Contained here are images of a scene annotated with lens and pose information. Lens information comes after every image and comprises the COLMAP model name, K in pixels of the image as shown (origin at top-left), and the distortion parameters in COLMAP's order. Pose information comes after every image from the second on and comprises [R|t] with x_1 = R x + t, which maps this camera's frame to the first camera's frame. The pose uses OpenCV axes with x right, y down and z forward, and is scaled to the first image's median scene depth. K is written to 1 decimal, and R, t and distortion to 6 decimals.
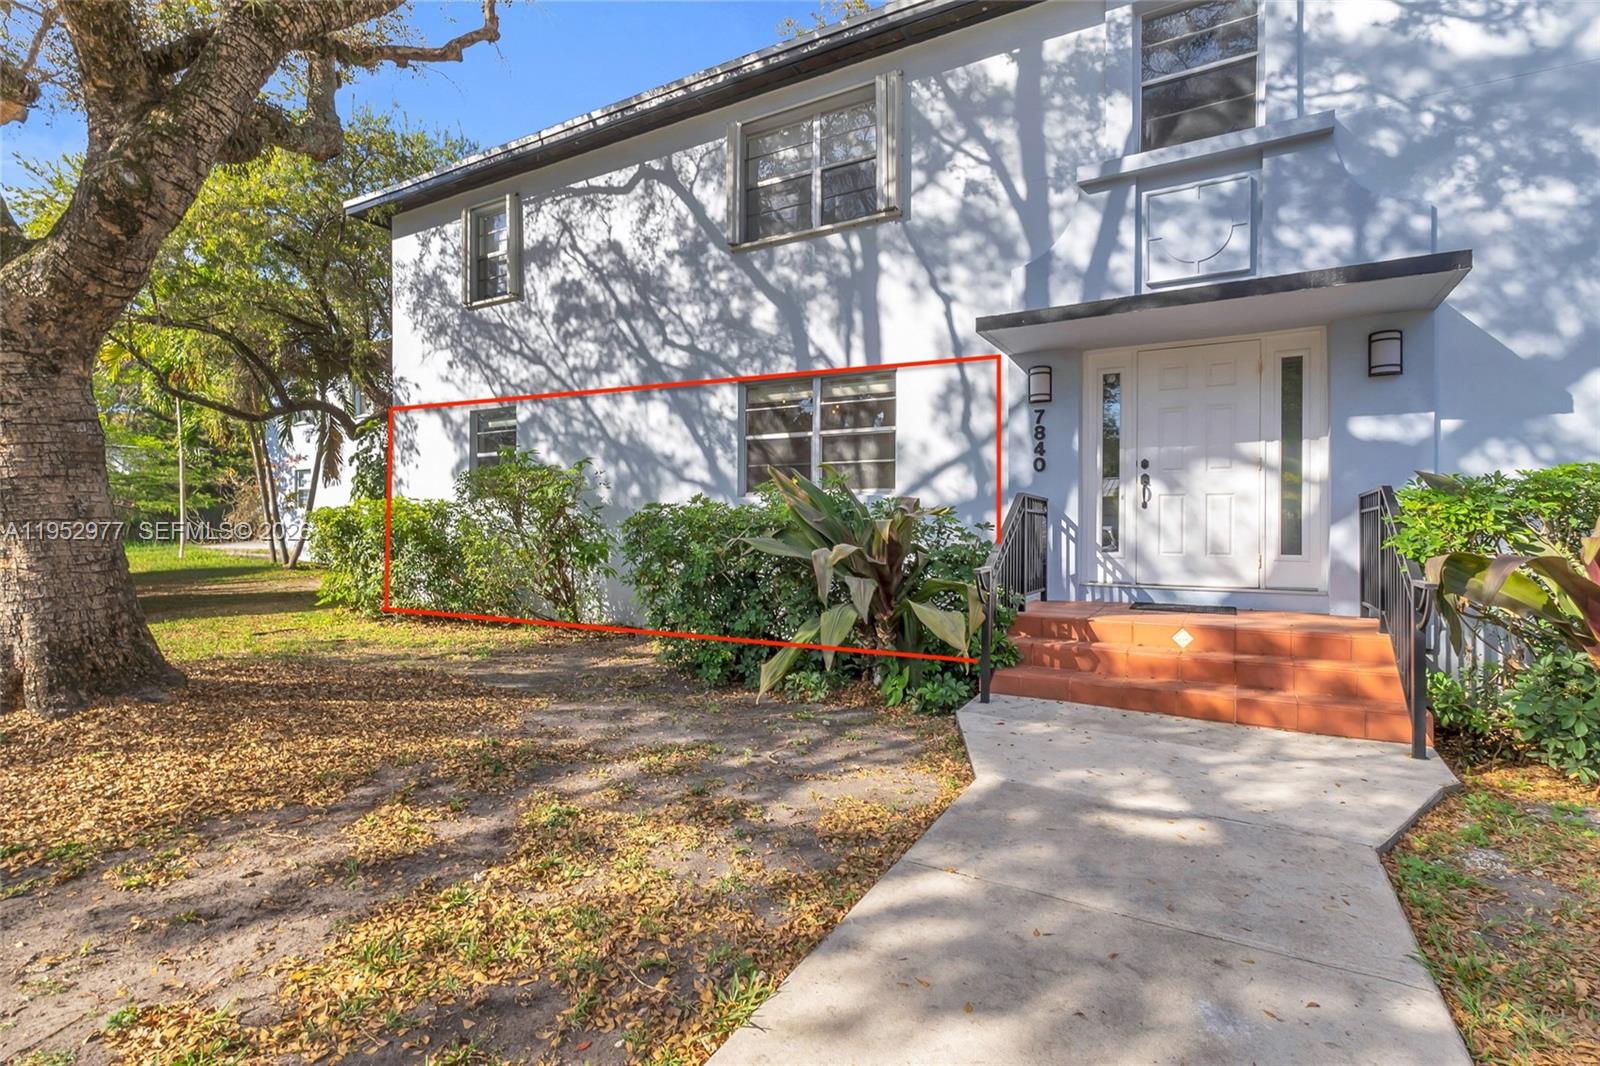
lens RADIAL K [[758.2, 0, 801.7], [0, 758.2, 526.7], [0, 0, 1]] dist [0.009209, -0.004099]
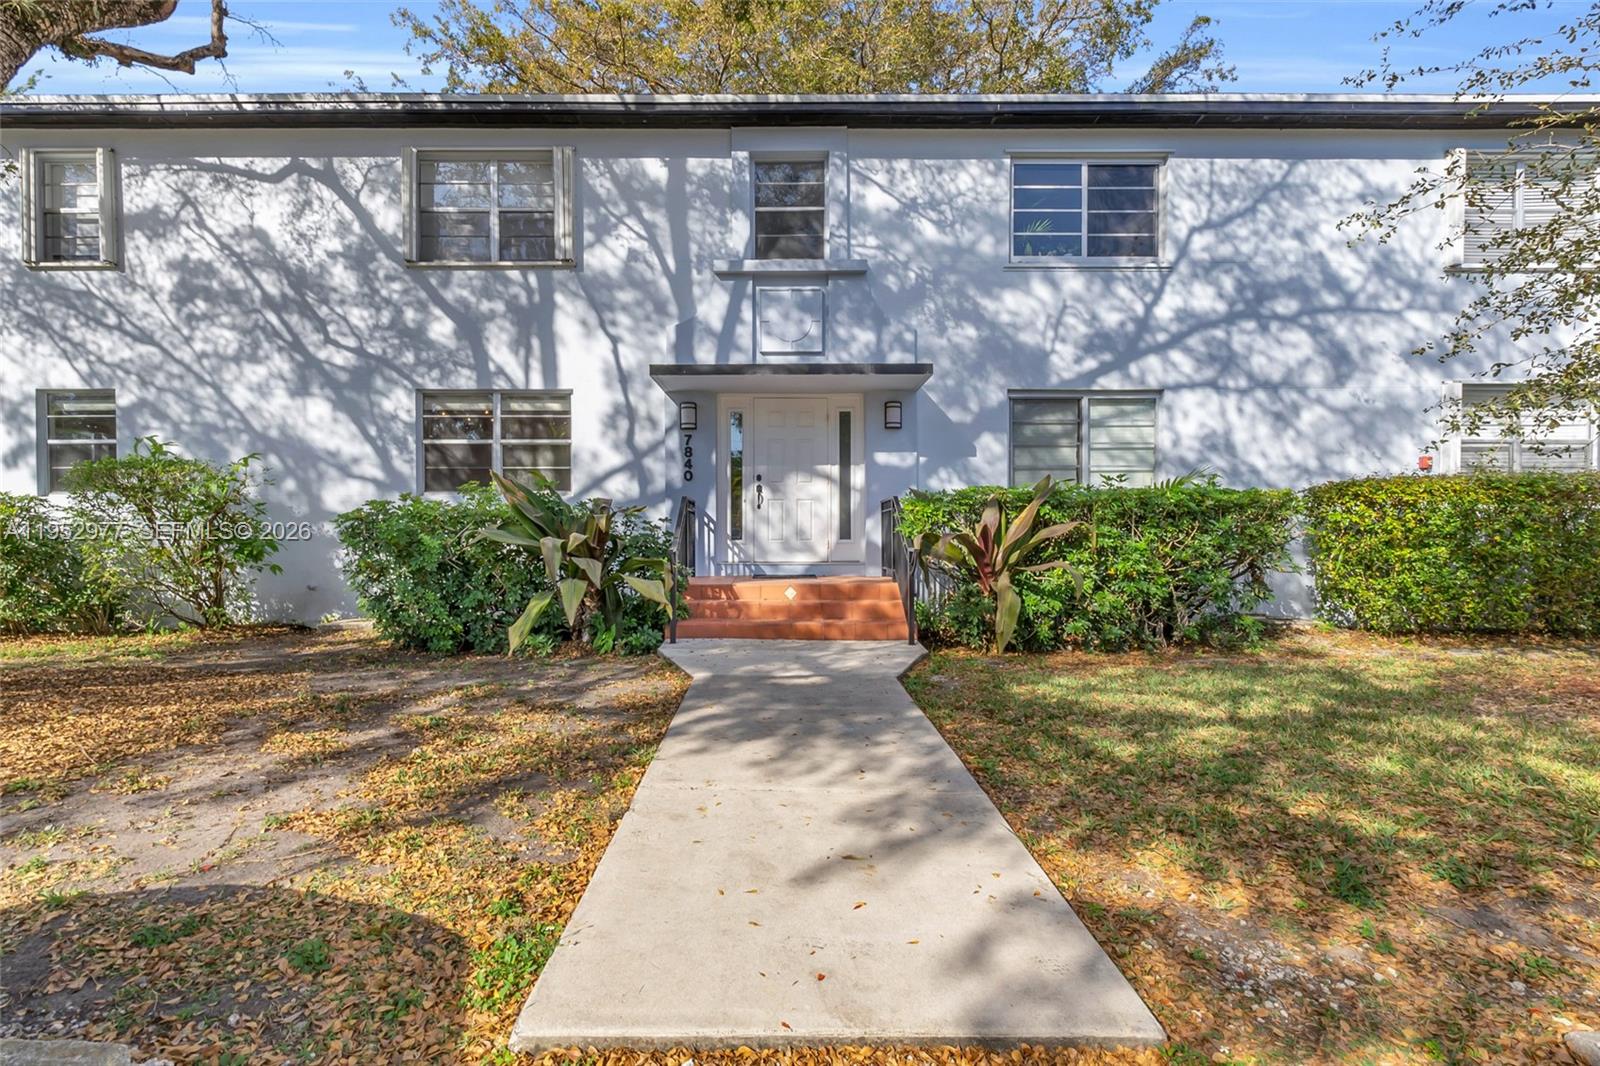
lens RADIAL K [[758.2, 0, 799.6], [0, 758.2, 530.2], [0, 0, 1]] dist [0.009209, -0.004099]
pose [[0.856139, -0.006510, 0.516705, -0.217320], [0.005896, 0.999979, 0.002830, 0.013503], [-0.516712, 0.000624, 0.856159, -0.254867]]
